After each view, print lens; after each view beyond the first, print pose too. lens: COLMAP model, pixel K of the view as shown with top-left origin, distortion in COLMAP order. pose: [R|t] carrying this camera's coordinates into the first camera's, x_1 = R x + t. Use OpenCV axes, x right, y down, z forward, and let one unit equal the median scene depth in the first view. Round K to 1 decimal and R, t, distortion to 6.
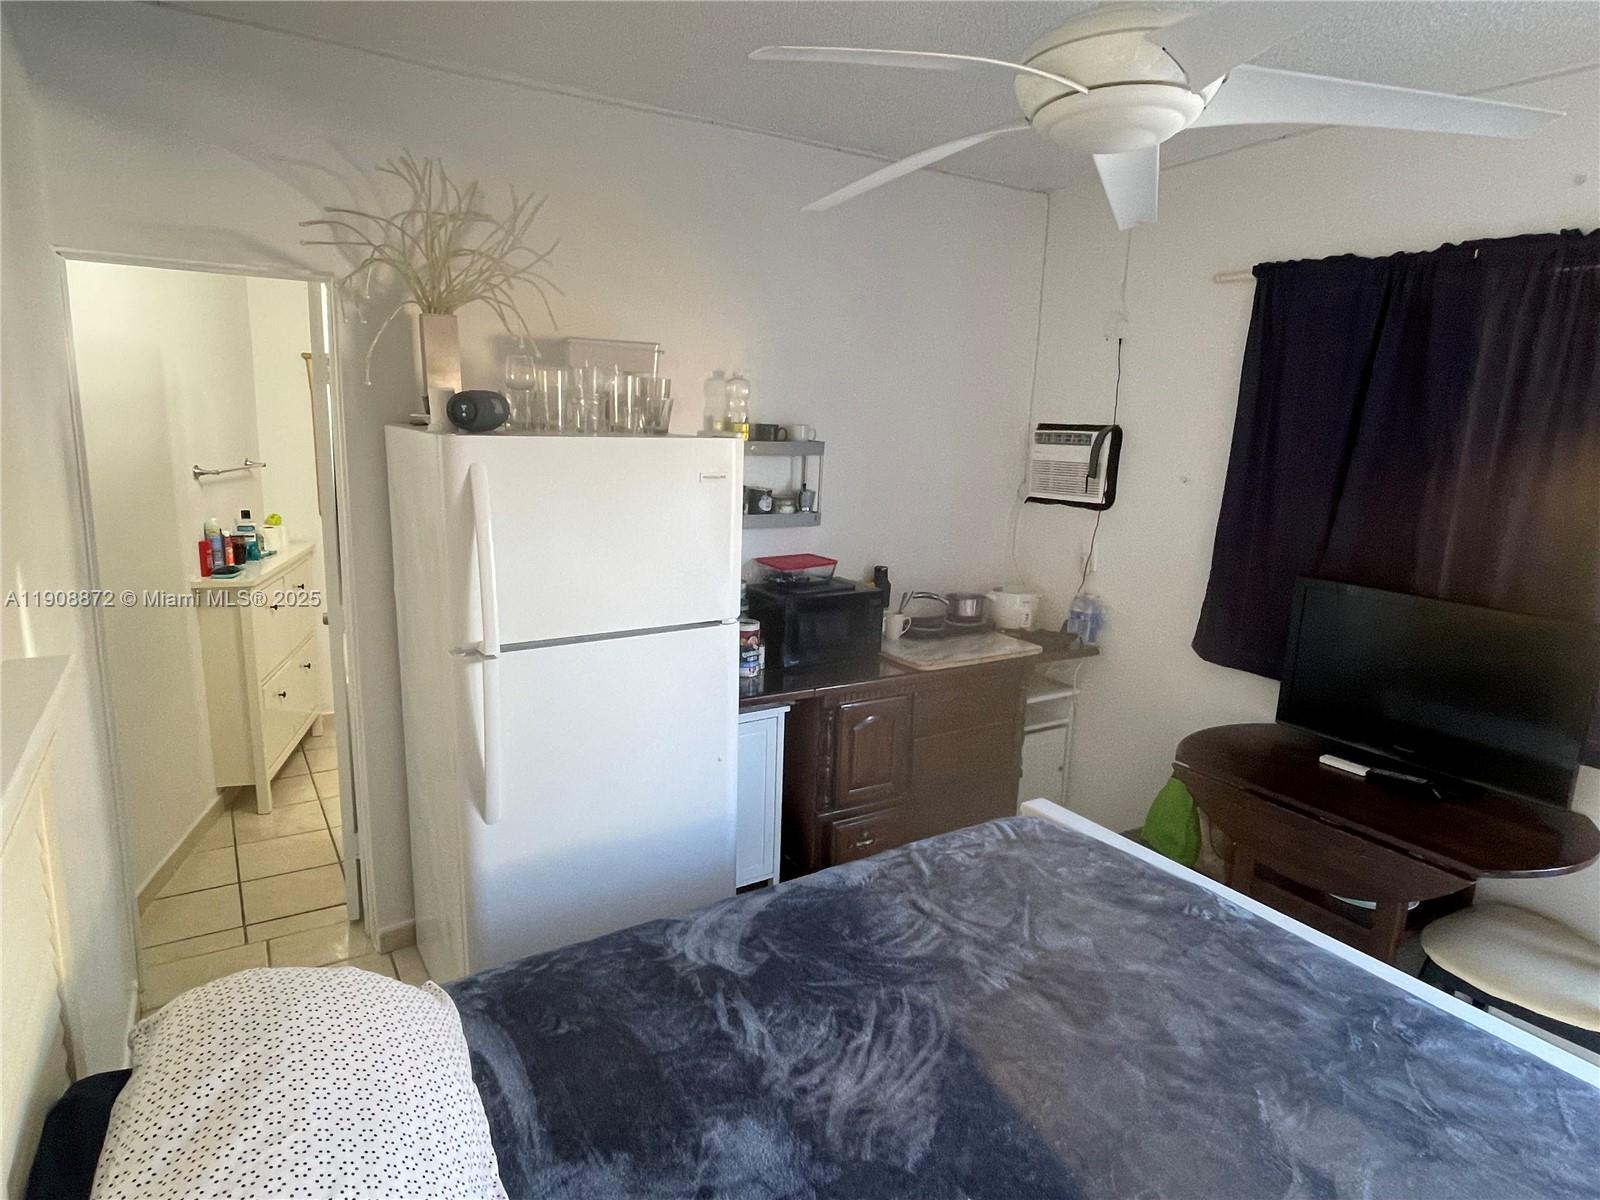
lens RADIAL K [[961.1, 0, 800.0], [0, 961.1, 600.0], [0, 0, 1]] dist [-0.000564, -0.000162]
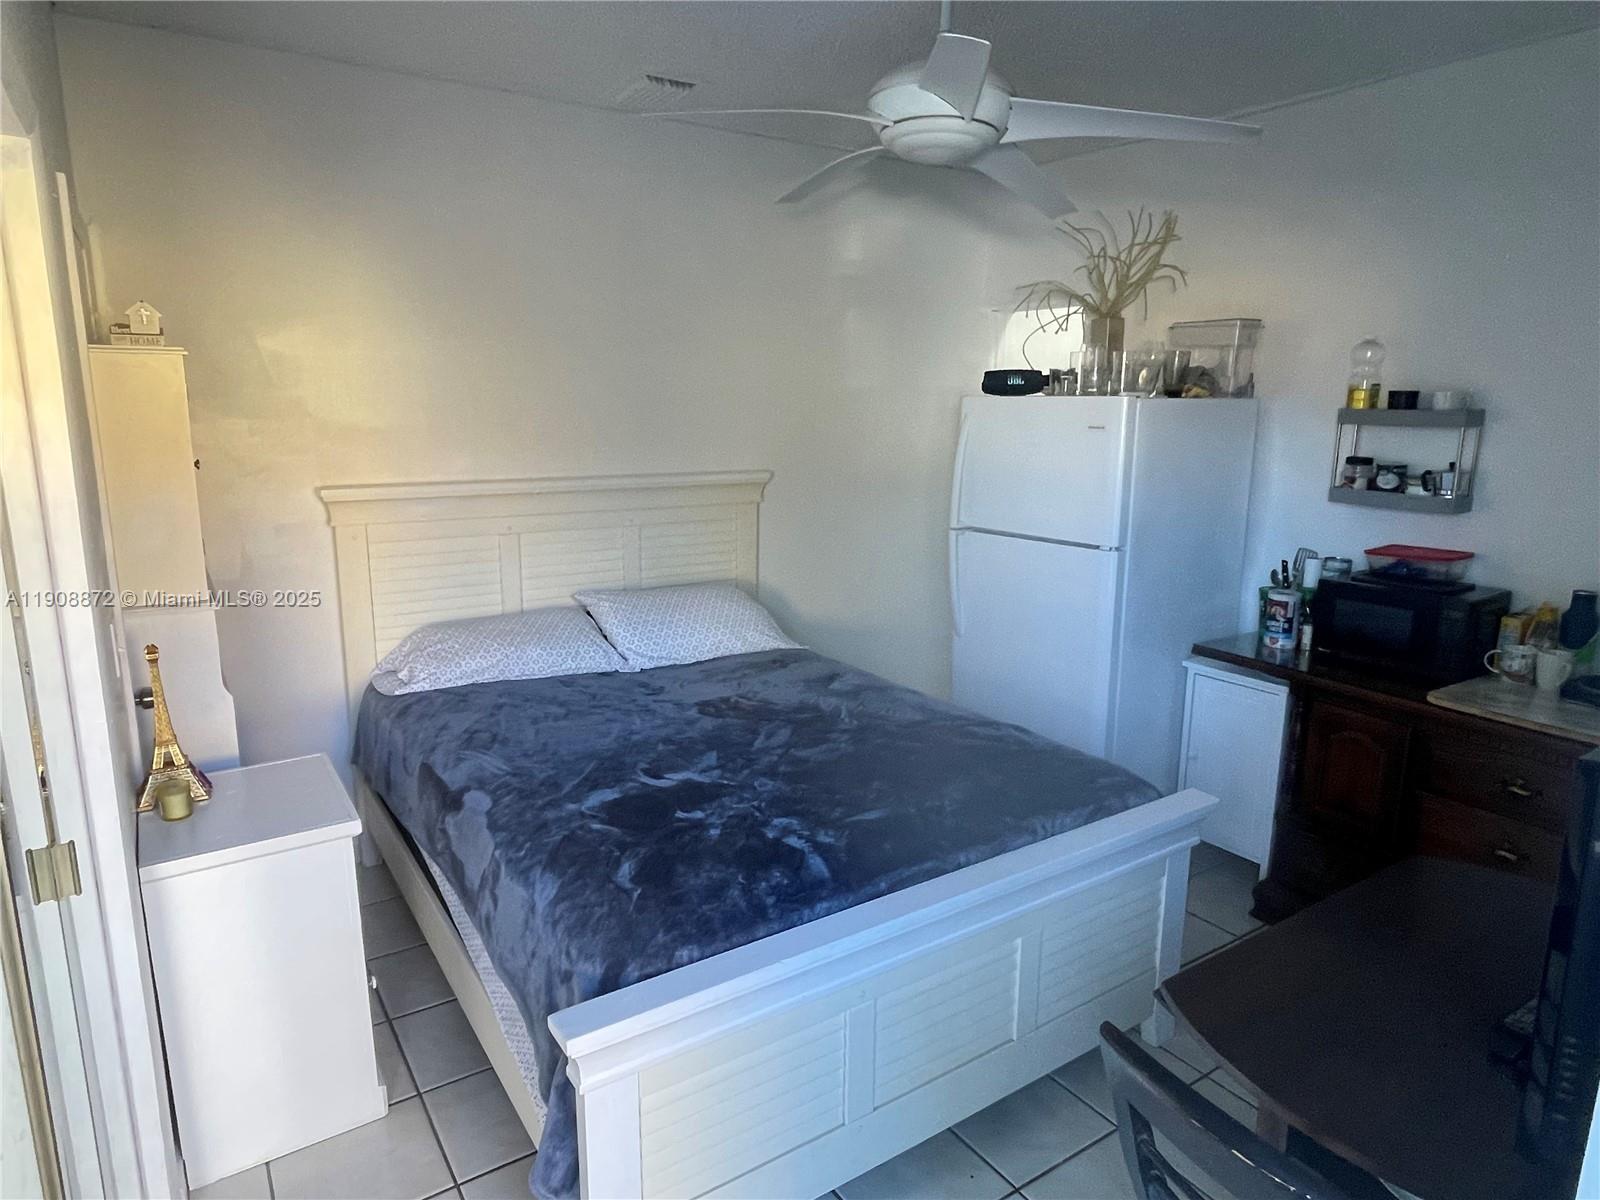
lens RADIAL K [[974.8, 0, 800.0], [0, 974.8, 600.0], [0, 0, 1]] dist [-0.001148, -0.000309]
pose [[0.034628, 0.166334, -0.985461, 0.866215], [-0.210356, 0.965176, 0.155519, -0.018829], [0.977011, 0.201912, 0.068412, 0.423680]]
